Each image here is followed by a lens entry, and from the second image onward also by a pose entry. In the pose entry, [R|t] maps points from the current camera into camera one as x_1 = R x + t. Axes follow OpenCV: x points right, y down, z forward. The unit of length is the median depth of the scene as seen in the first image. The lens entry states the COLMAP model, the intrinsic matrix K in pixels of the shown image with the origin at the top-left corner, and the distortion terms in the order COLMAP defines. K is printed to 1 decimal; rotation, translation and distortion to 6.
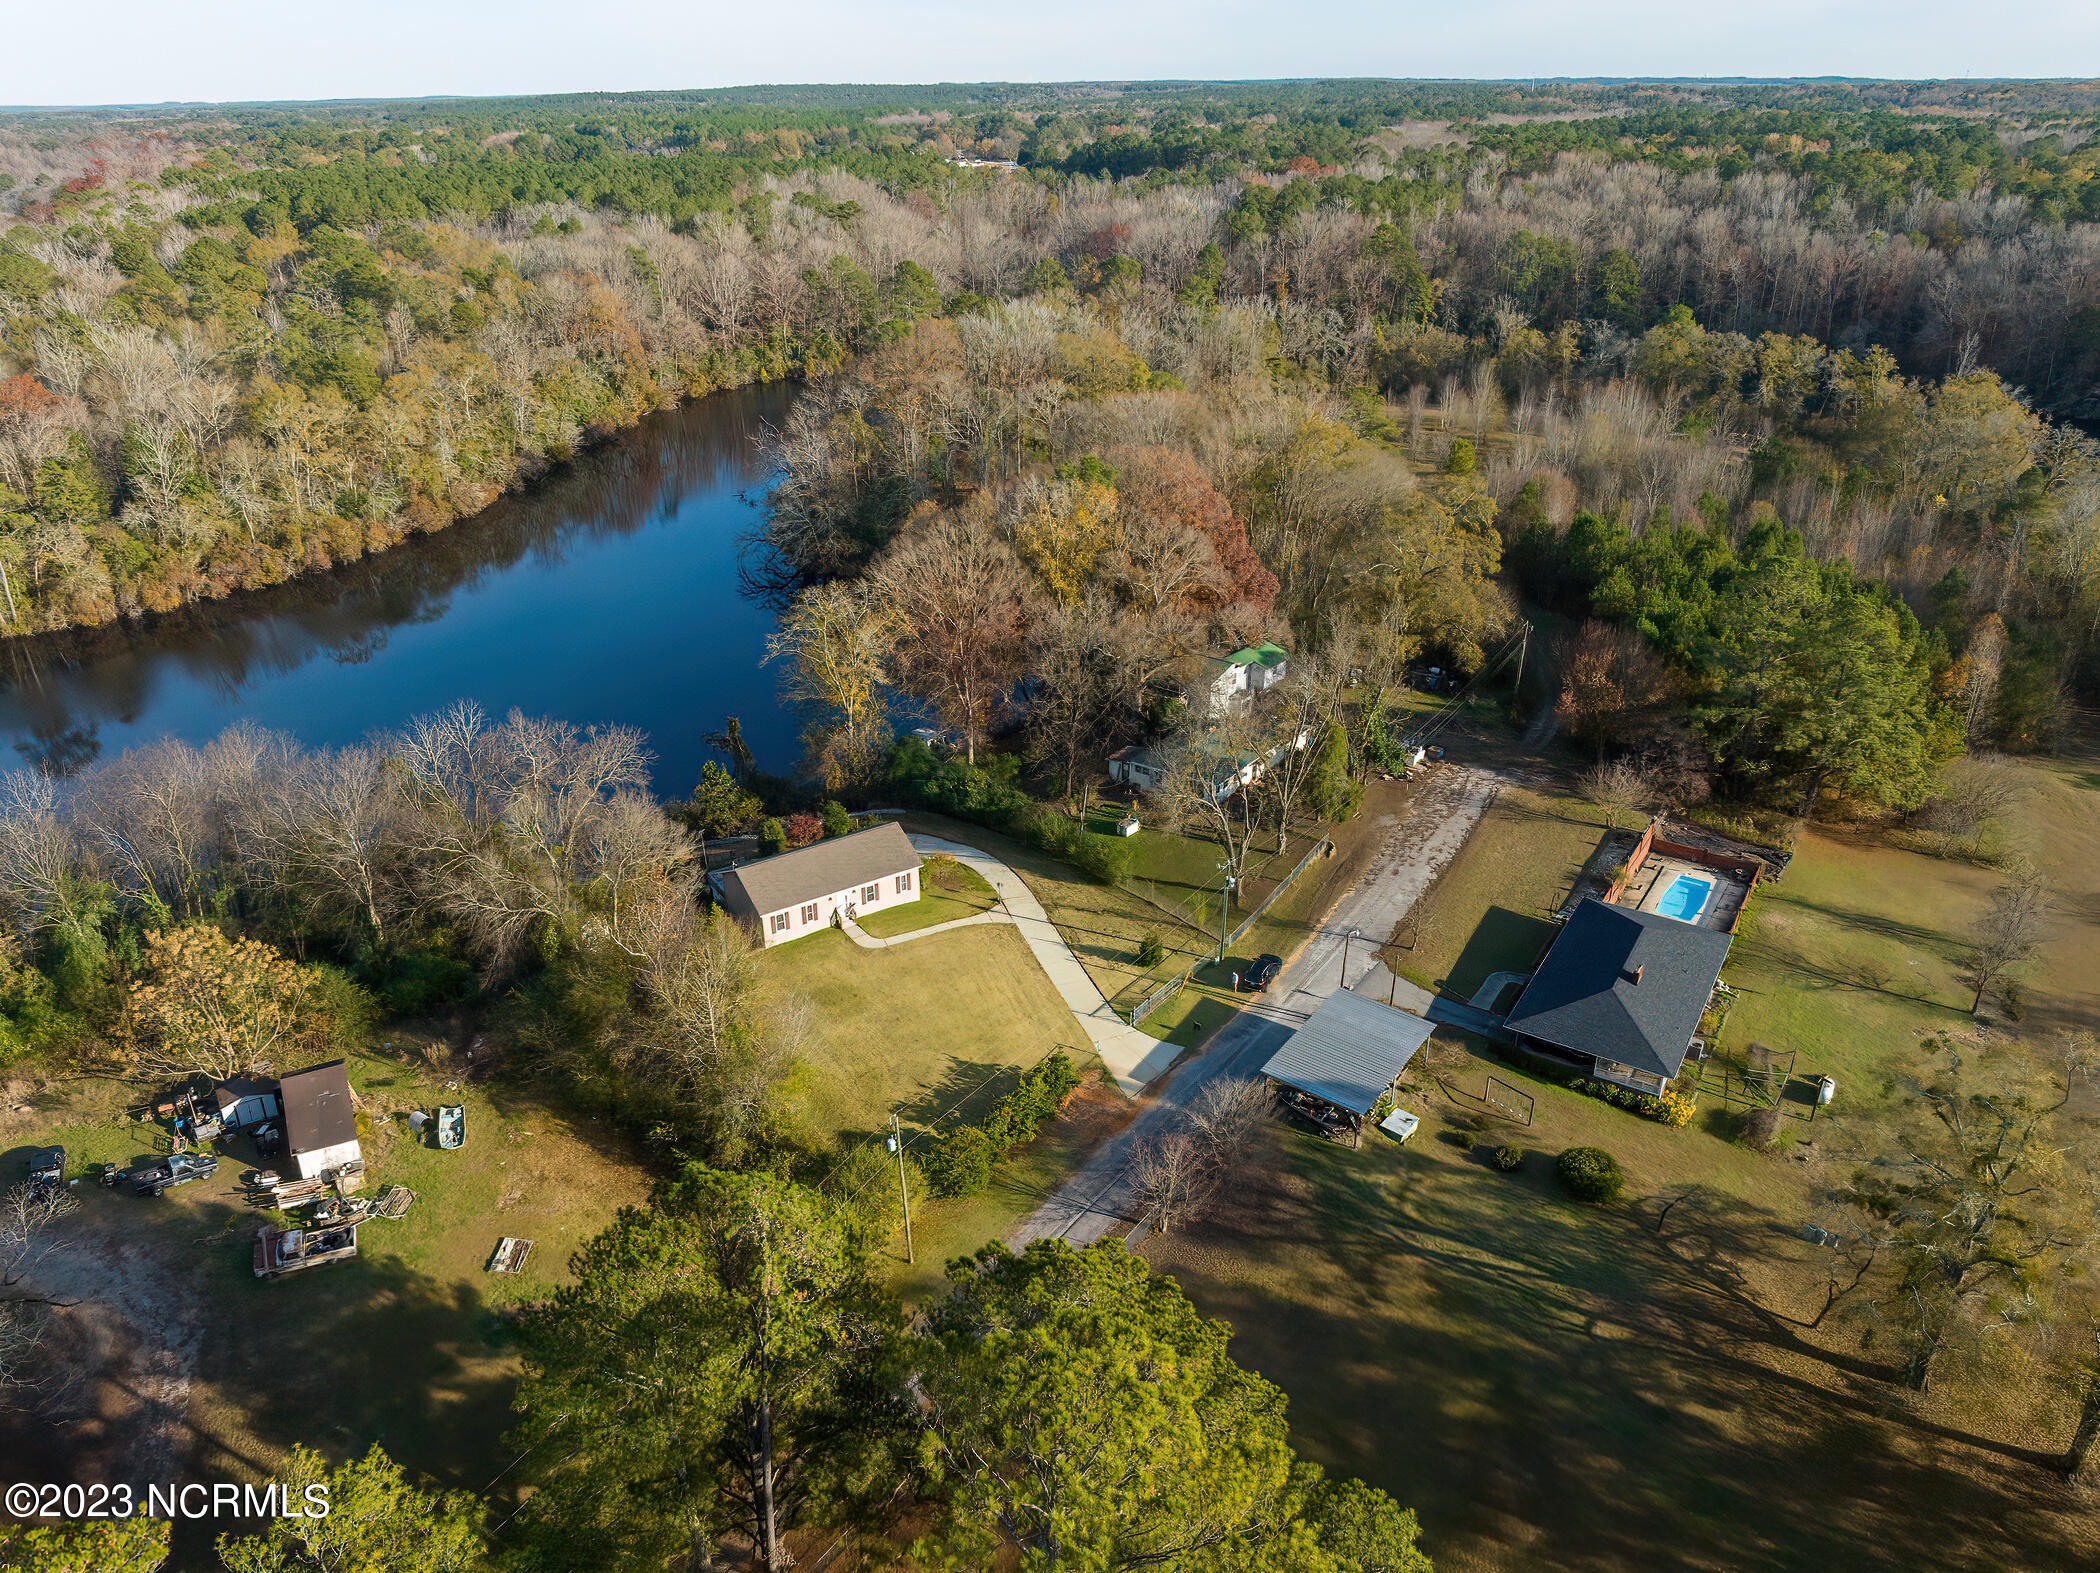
lens RADIAL K [[1480.5, 0, 1050.0], [0, 1480.5, 786.5], [0, 0, 1]] dist [-0.036655, -0.008509]
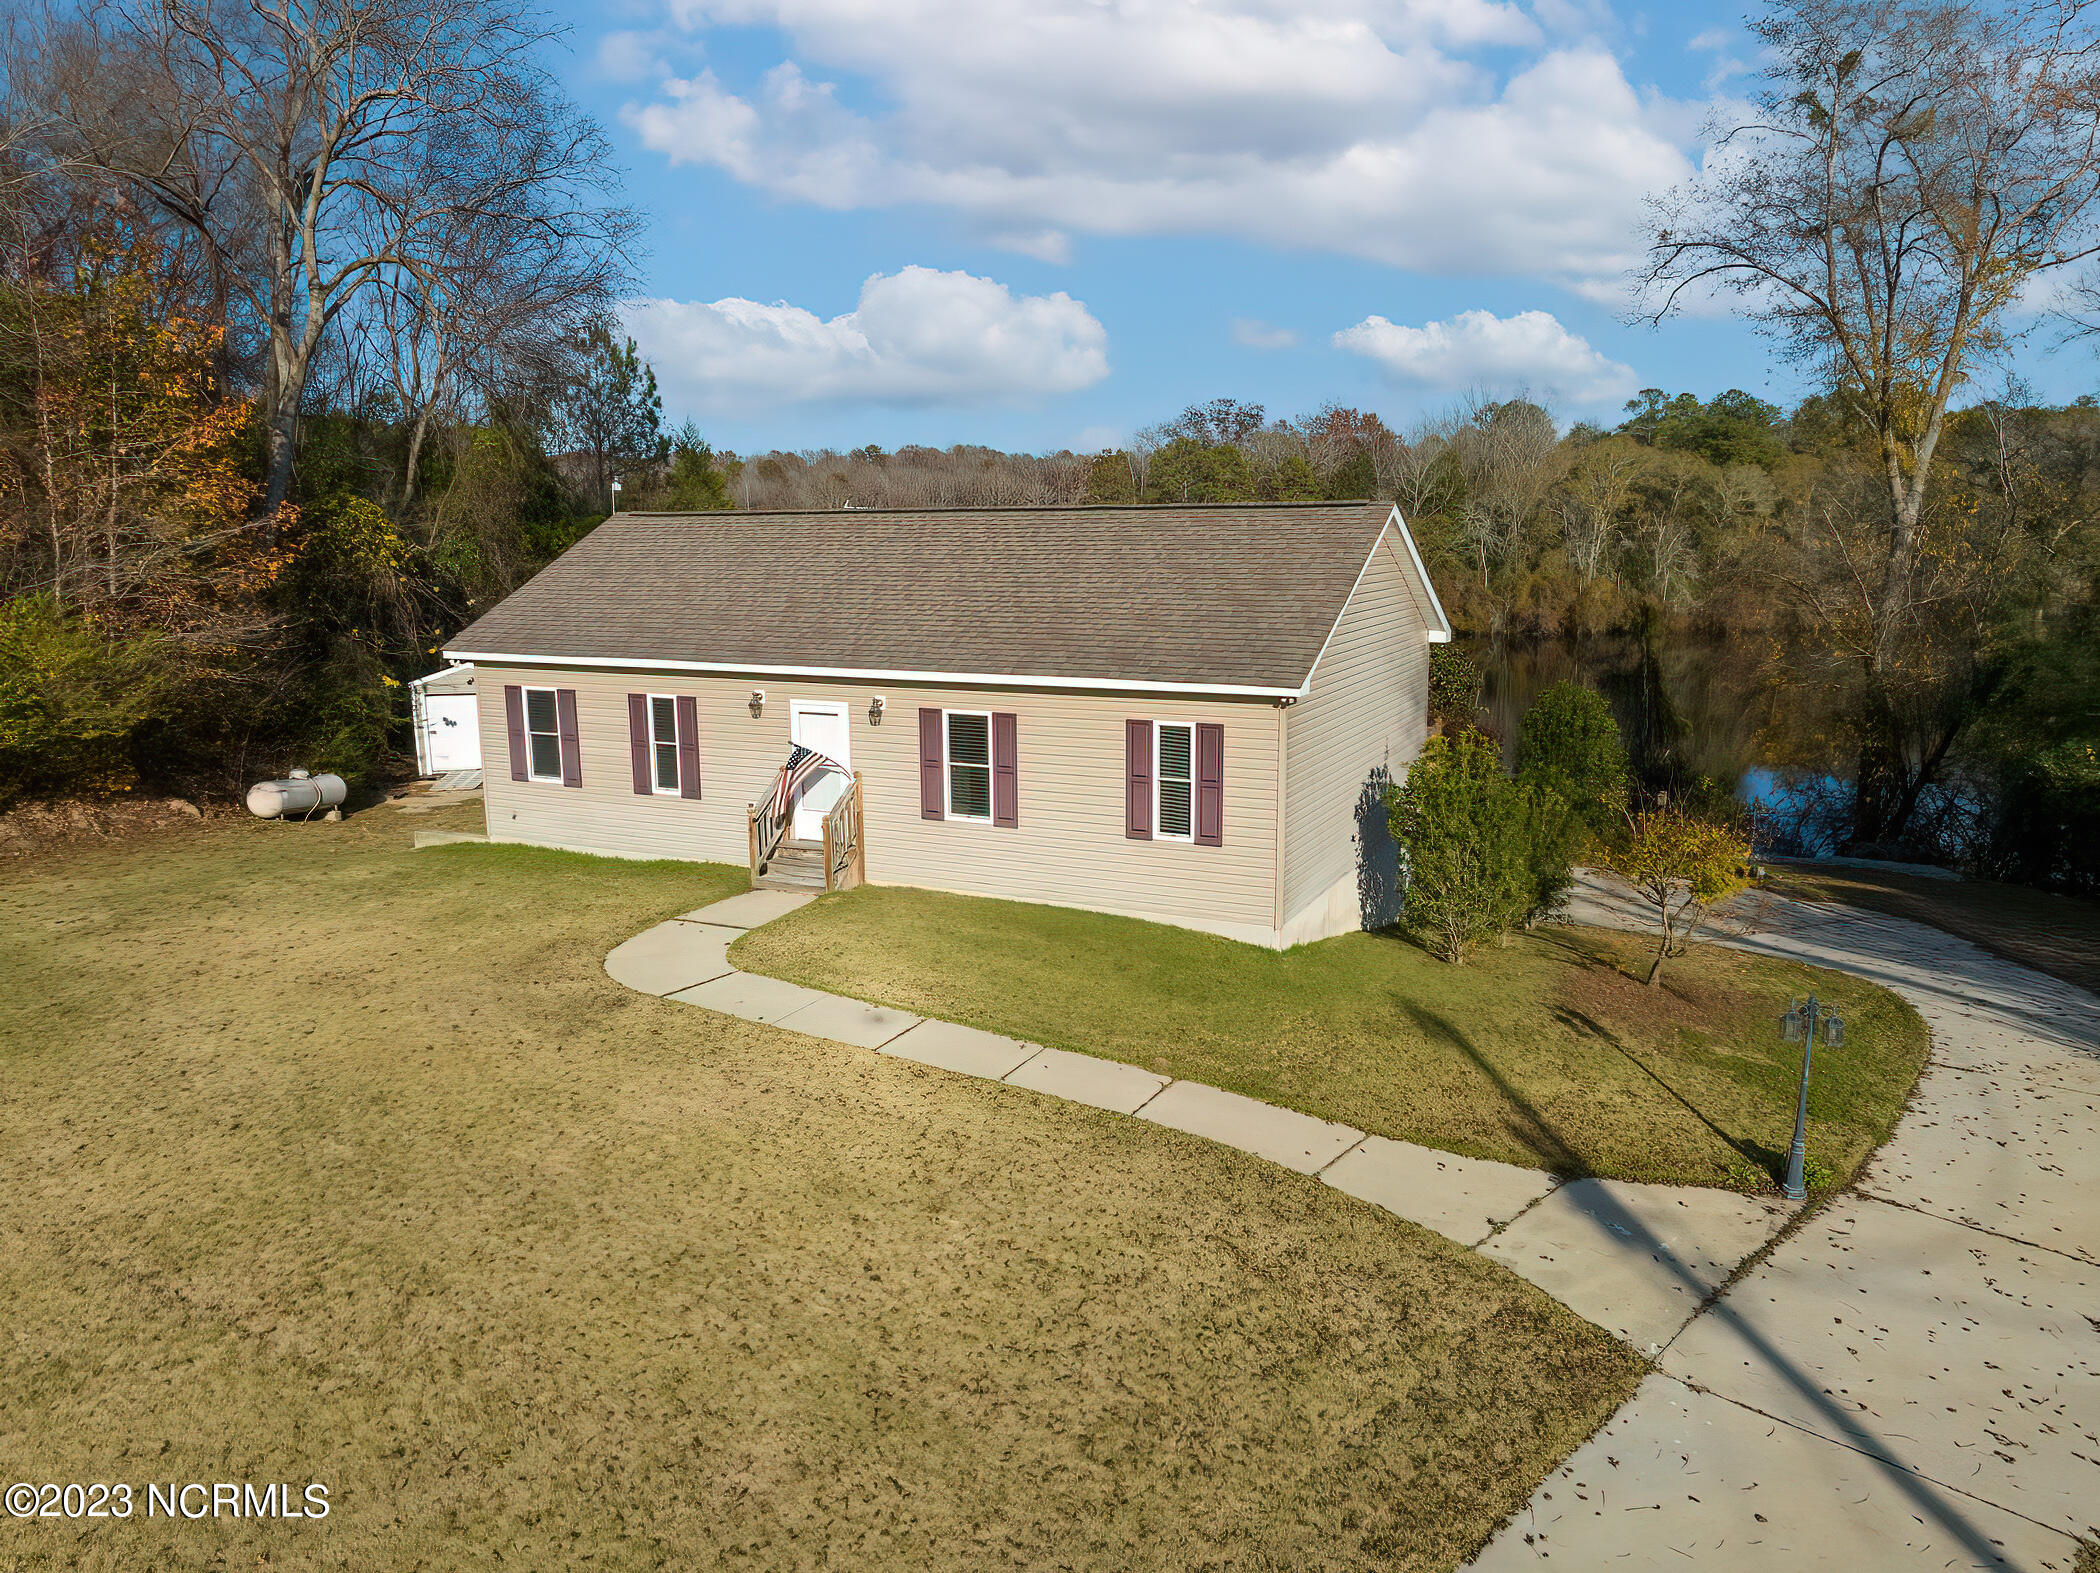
lens RADIAL K [[1480.5, 0, 1050.0], [0, 1480.5, 786.5], [0, 0, 1]] dist [-0.036655, -0.008509]
pose [[0.493709, 0.164553, -0.853916, 0.024060], [-0.371096, 0.927906, -0.035745, 0.065967], [0.786473, 0.334532, 0.519181, 0.784559]]
